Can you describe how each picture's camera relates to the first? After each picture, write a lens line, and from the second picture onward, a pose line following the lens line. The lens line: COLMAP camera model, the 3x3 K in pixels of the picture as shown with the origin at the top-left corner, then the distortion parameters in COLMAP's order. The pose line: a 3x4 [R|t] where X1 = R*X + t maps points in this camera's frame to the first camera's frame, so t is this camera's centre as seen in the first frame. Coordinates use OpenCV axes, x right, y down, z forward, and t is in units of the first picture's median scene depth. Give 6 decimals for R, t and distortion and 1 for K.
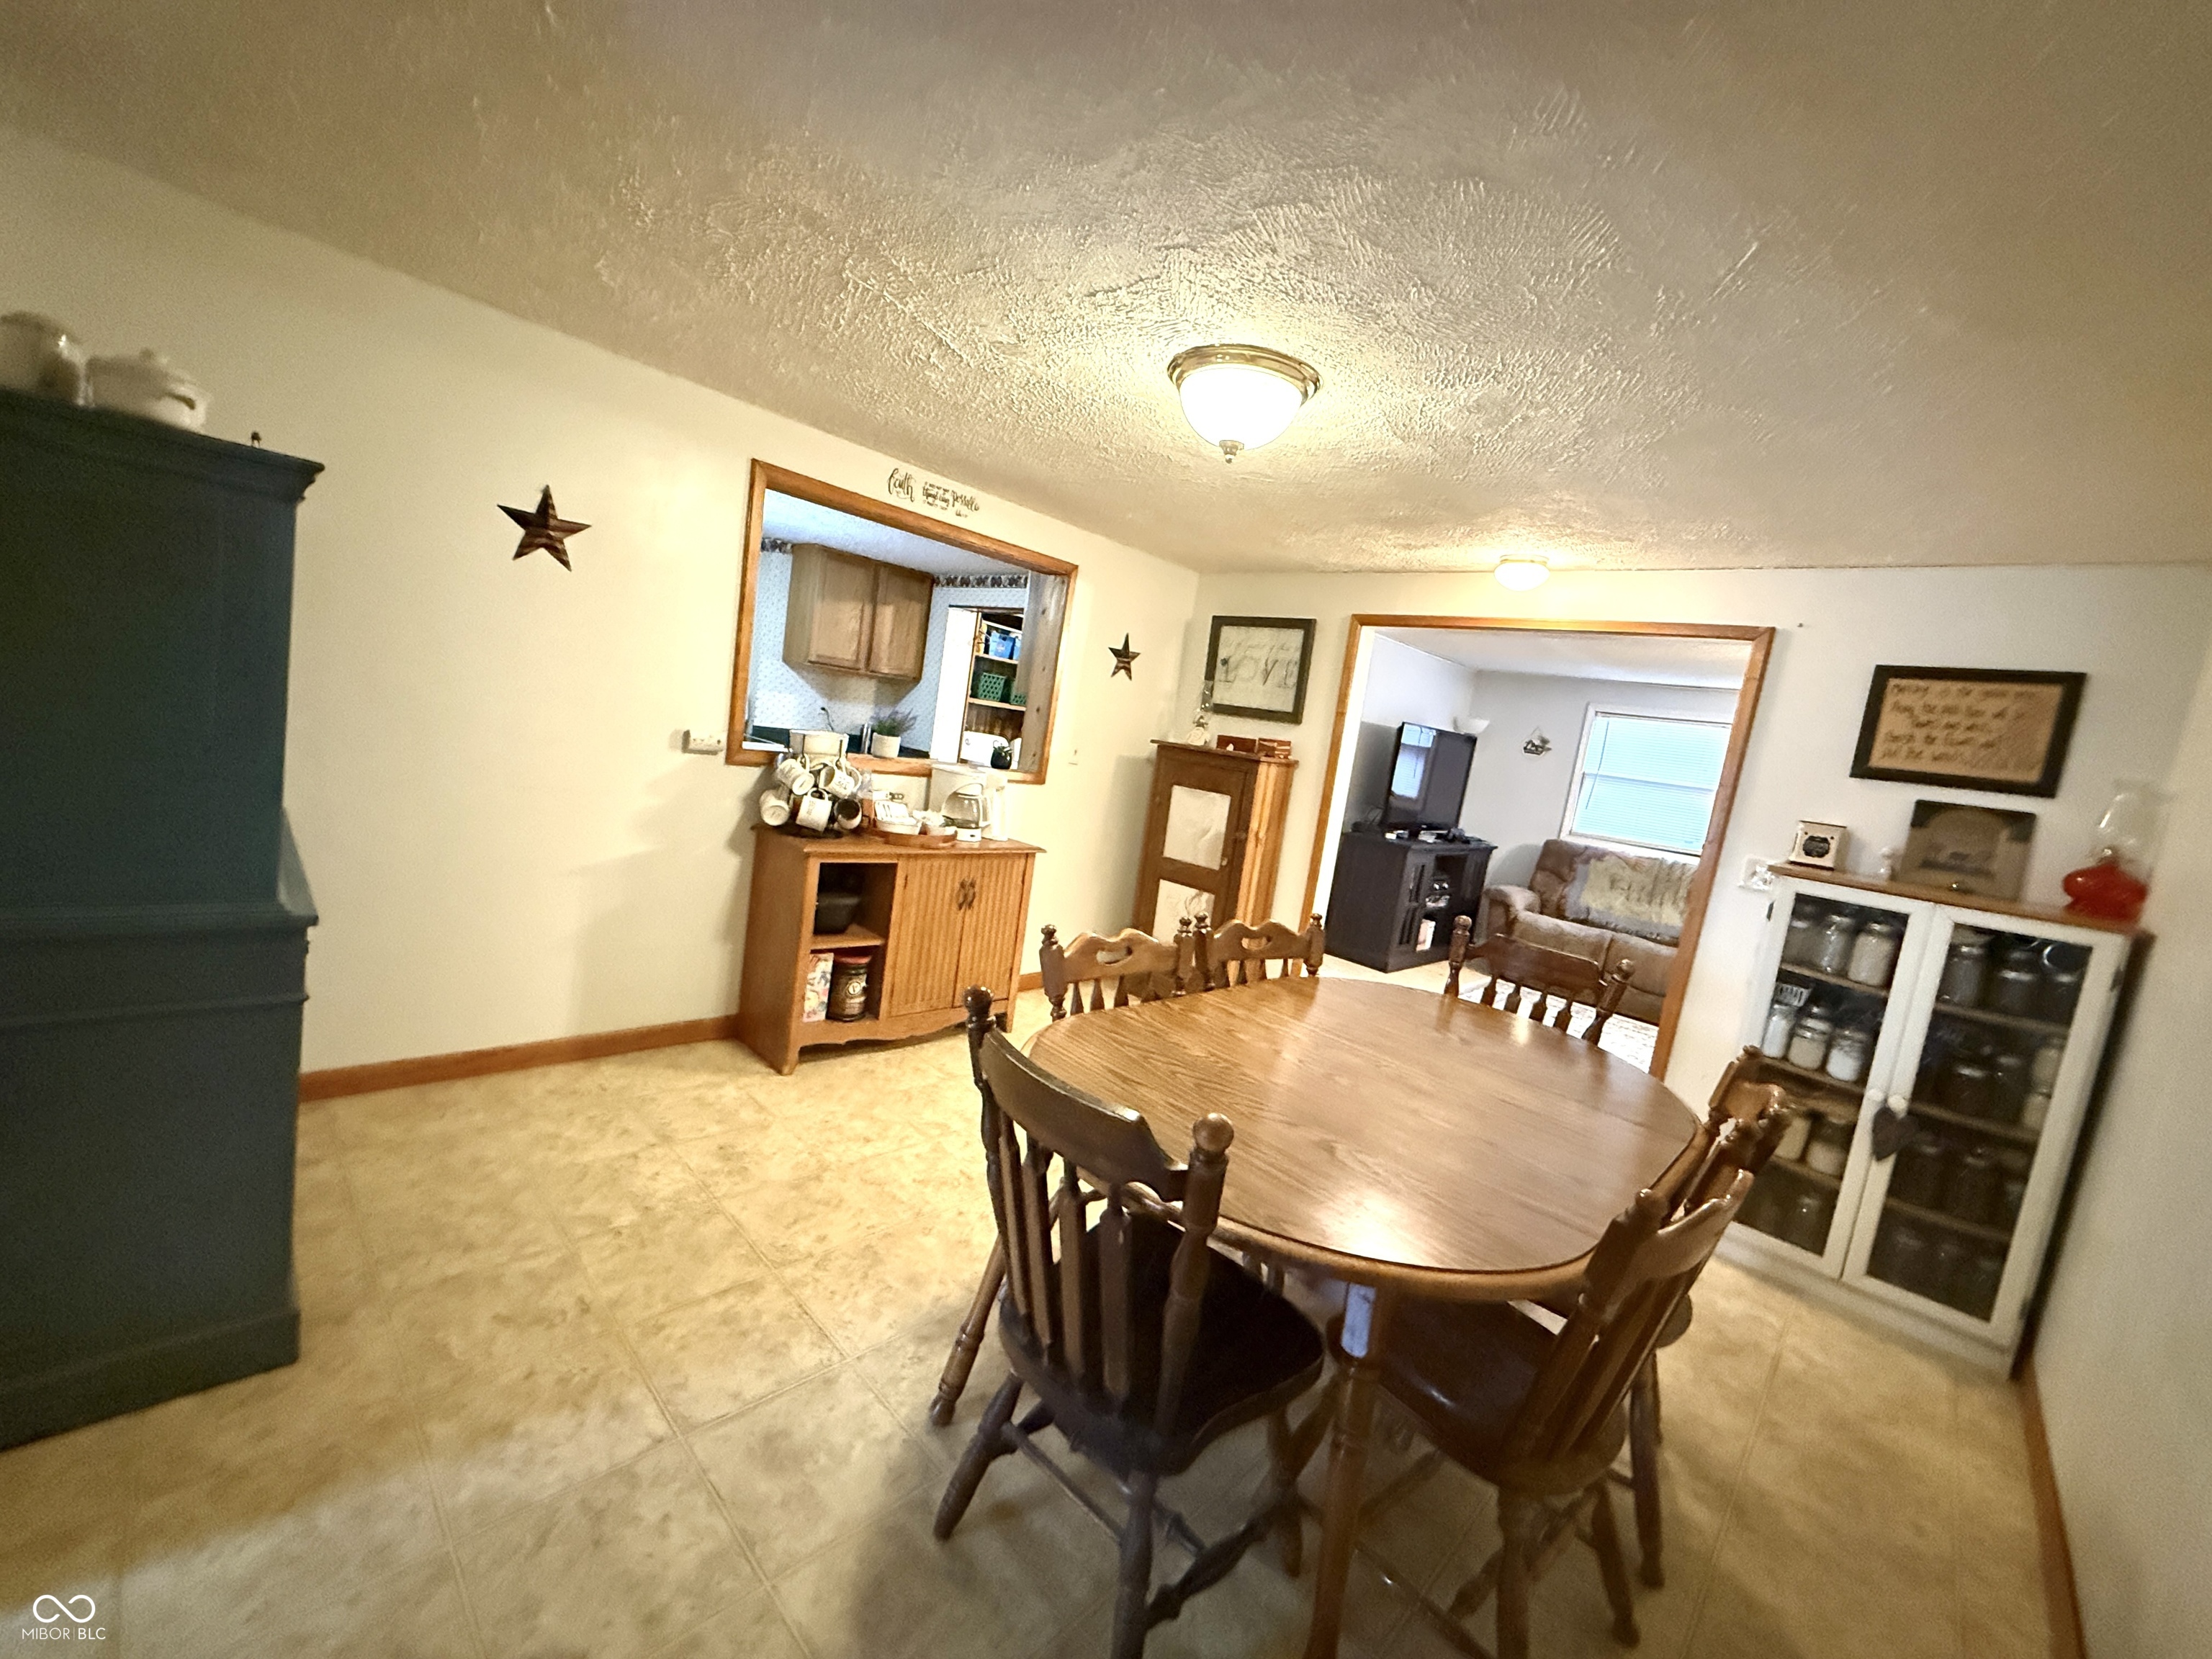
lens RADIAL K [[882.4, 0, 1103.1], [0, 882.4, 826.4], [0, 0, 1]] dist [0.000537, -0.001168]
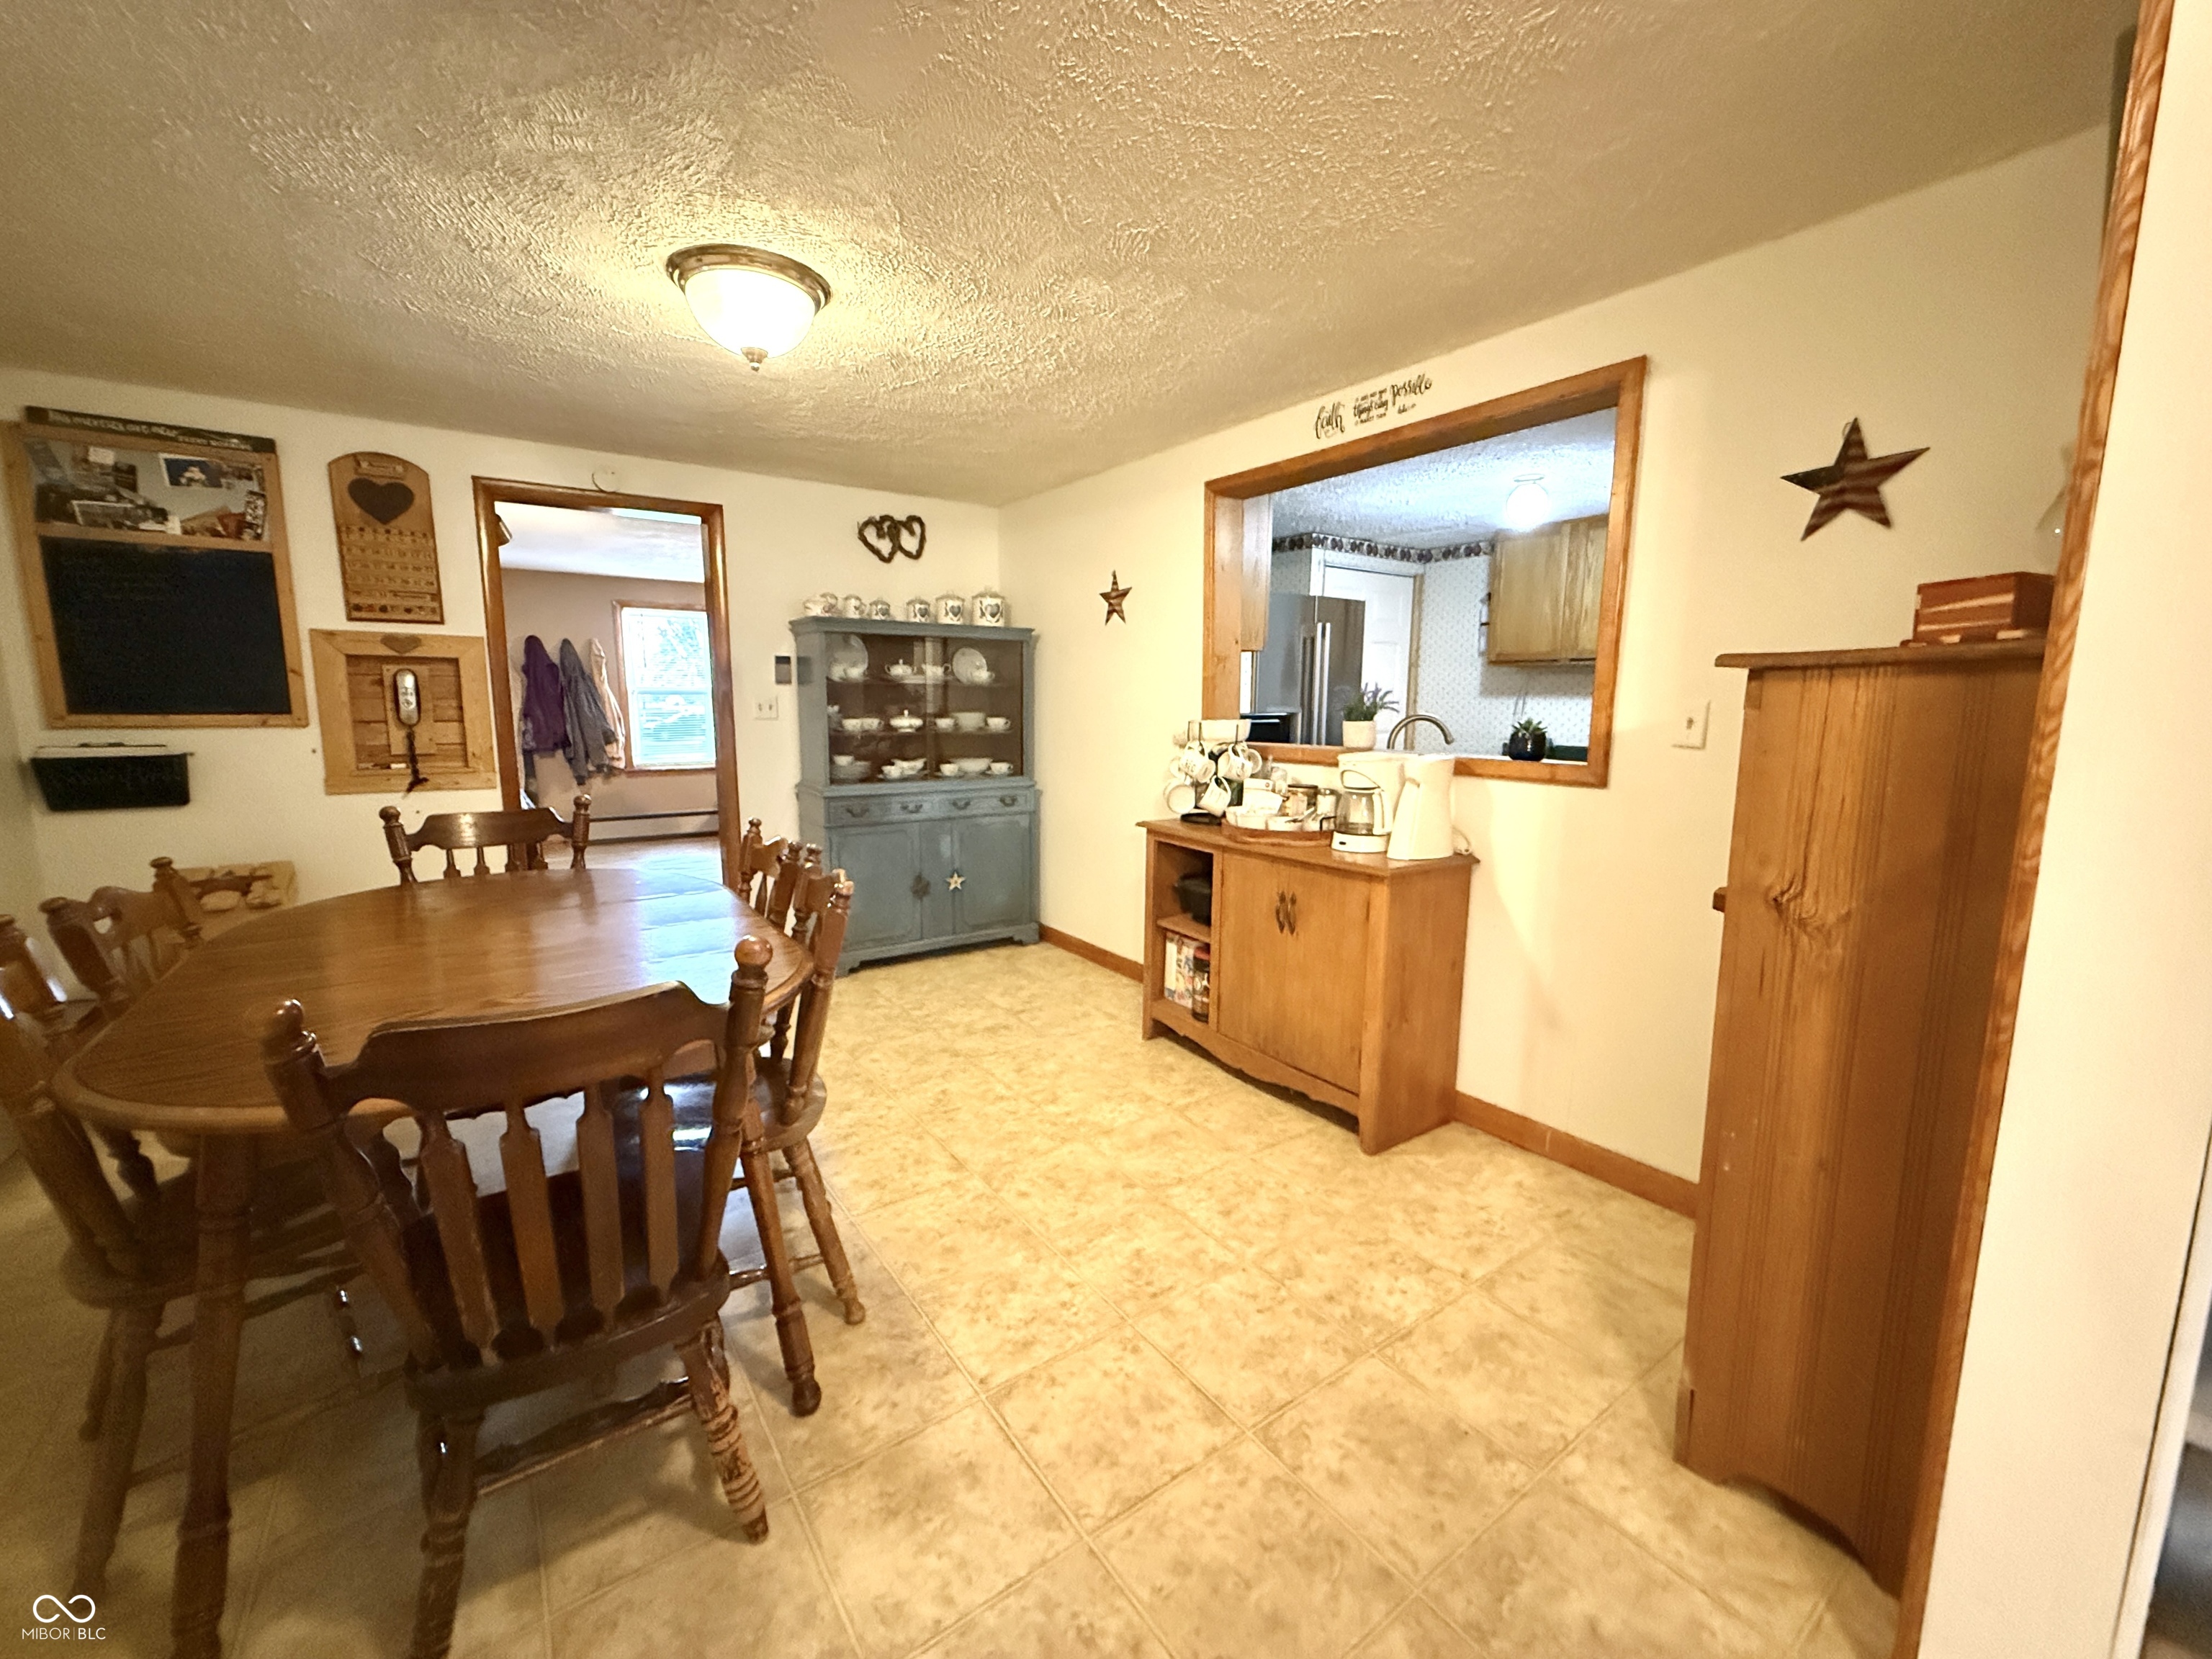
lens RADIAL K [[882.4, 0, 1101.3], [0, 882.4, 831.4], [0, 0, 1]] dist [0.000537, -0.001168]
pose [[-0.179986, -0.004307, -0.983660, 0.674464], [-0.147304, 0.988832, 0.022623, 0.015733], [0.972577, 0.148969, -0.178610, 1.048895]]
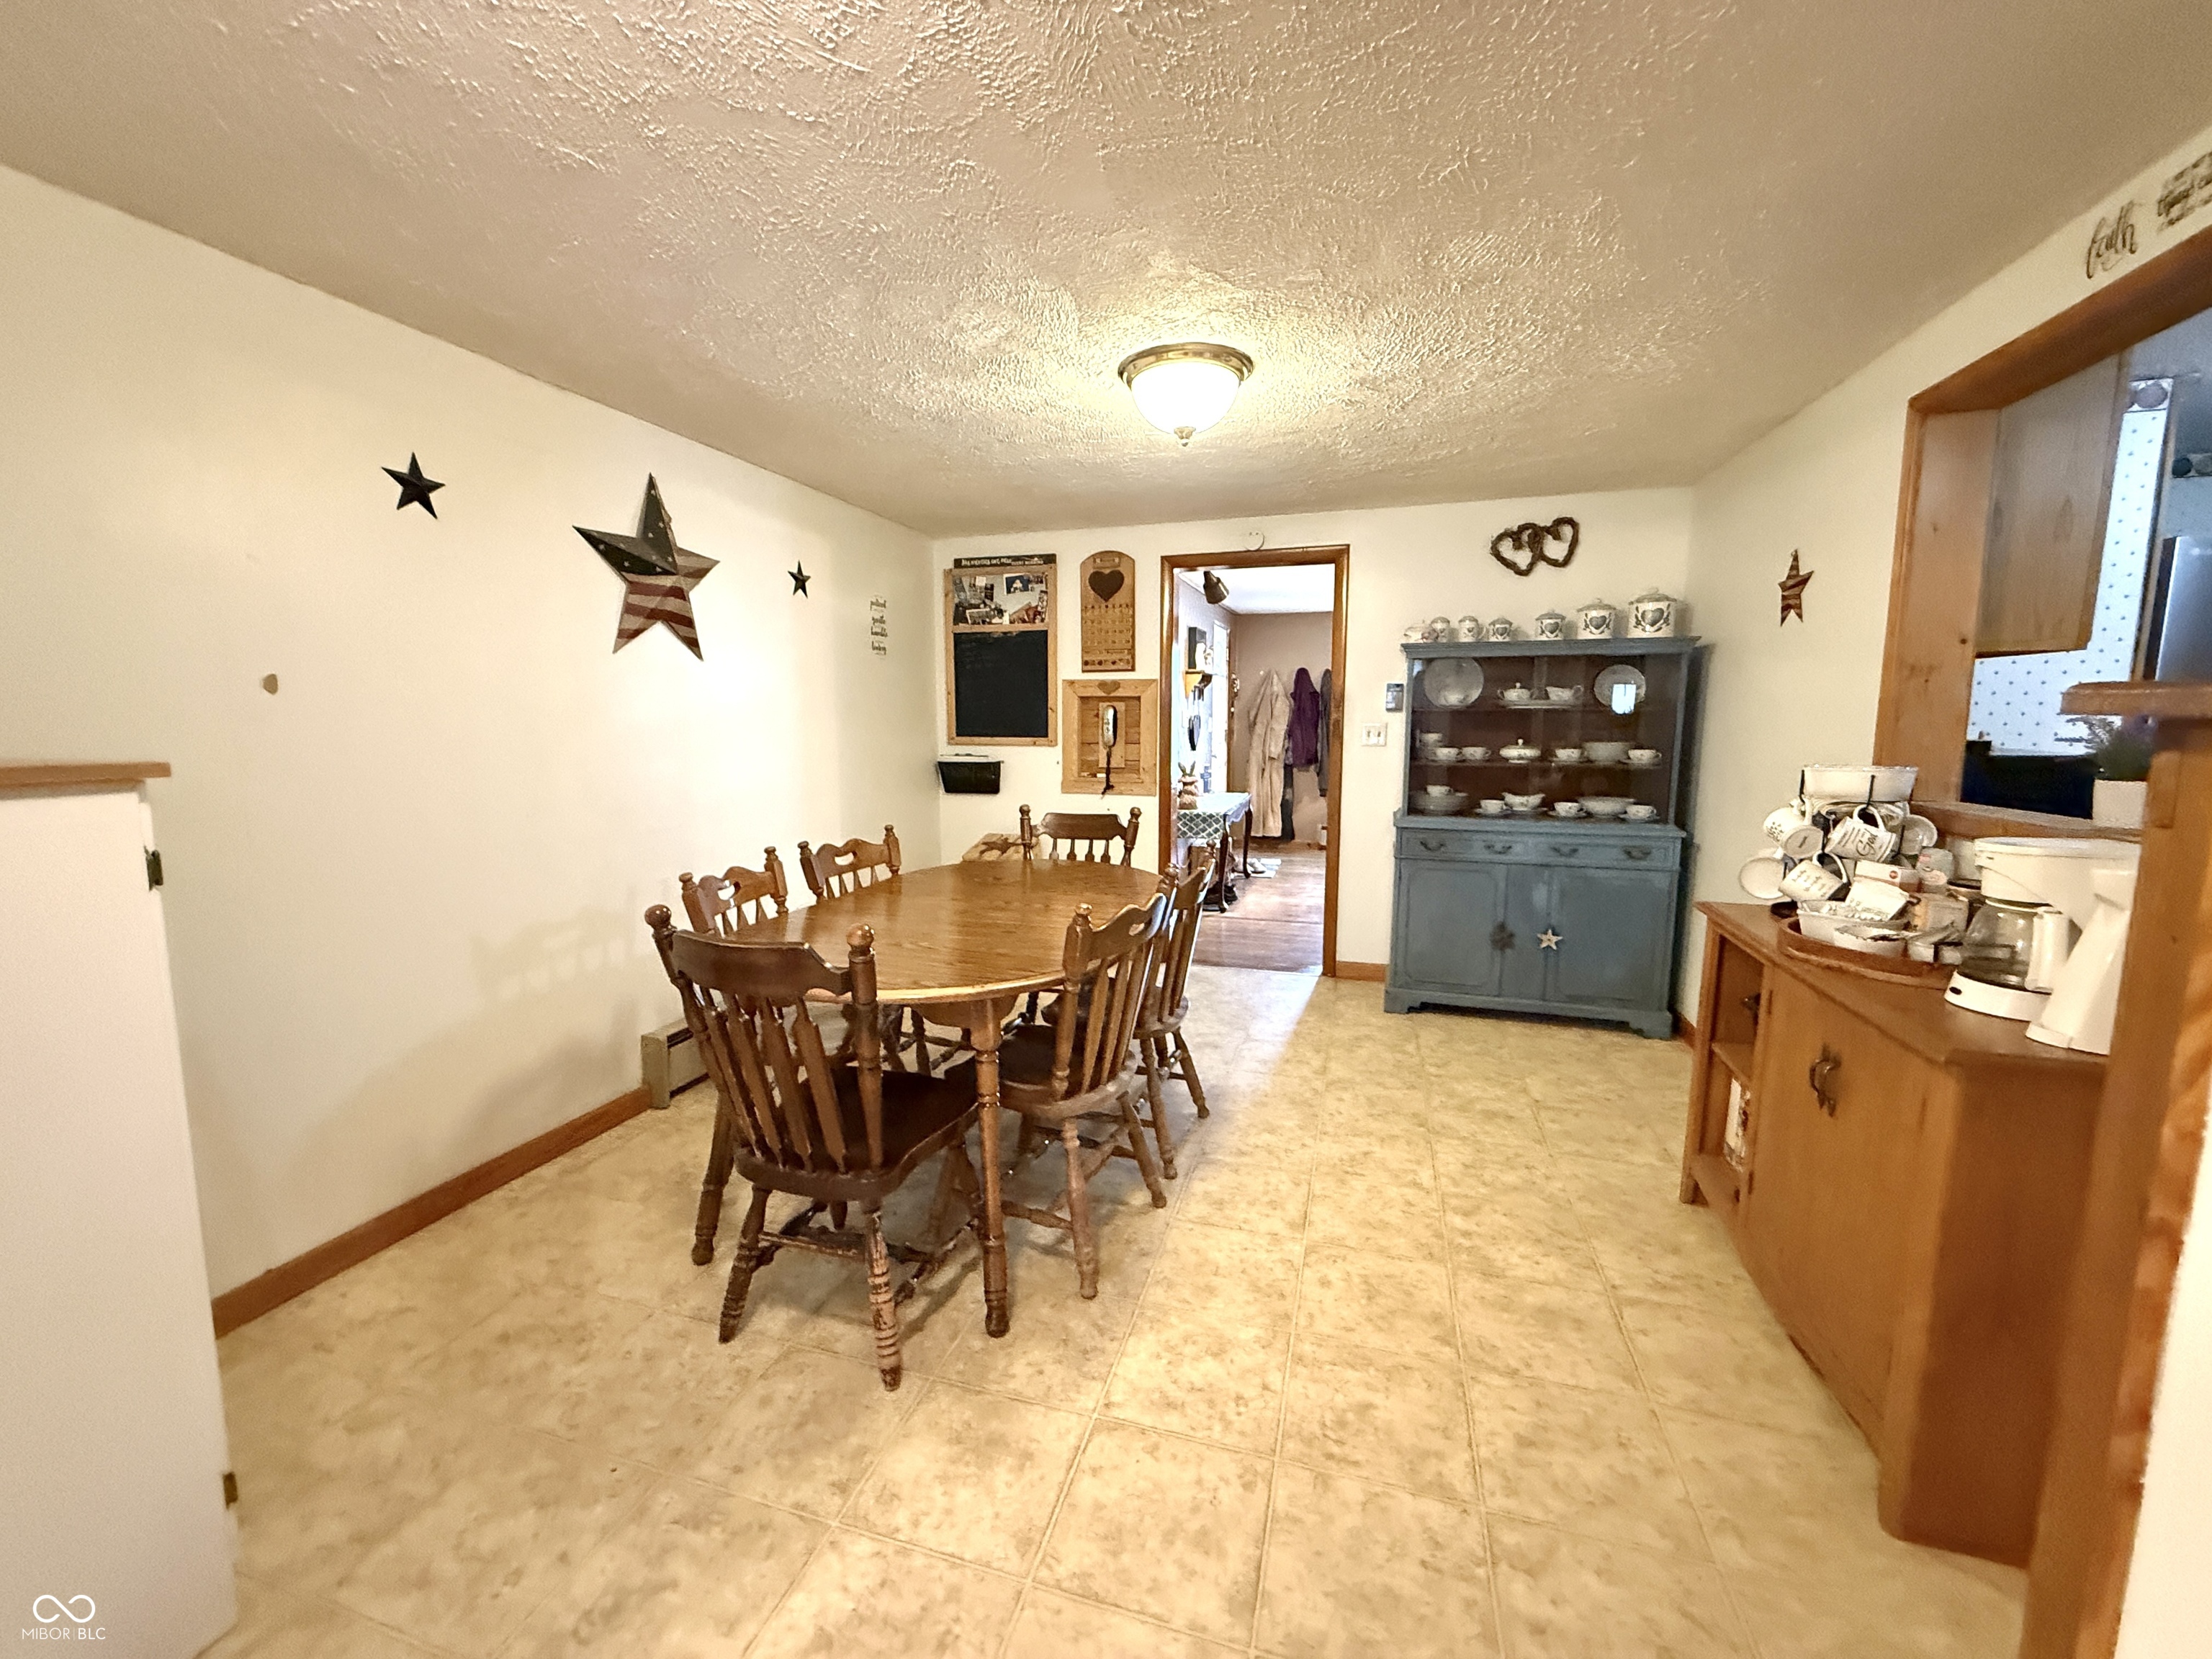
lens RADIAL K [[882.4, 0, 1099.2], [0, 882.4, 831.8], [0, 0, 1]] dist [0.000537, -0.001168]
pose [[-0.883117, -0.086562, -0.461098, 0.460025], [-0.182513, 0.968799, 0.167684, -0.065269], [0.432196, 0.232241, -0.871362, 1.313771]]
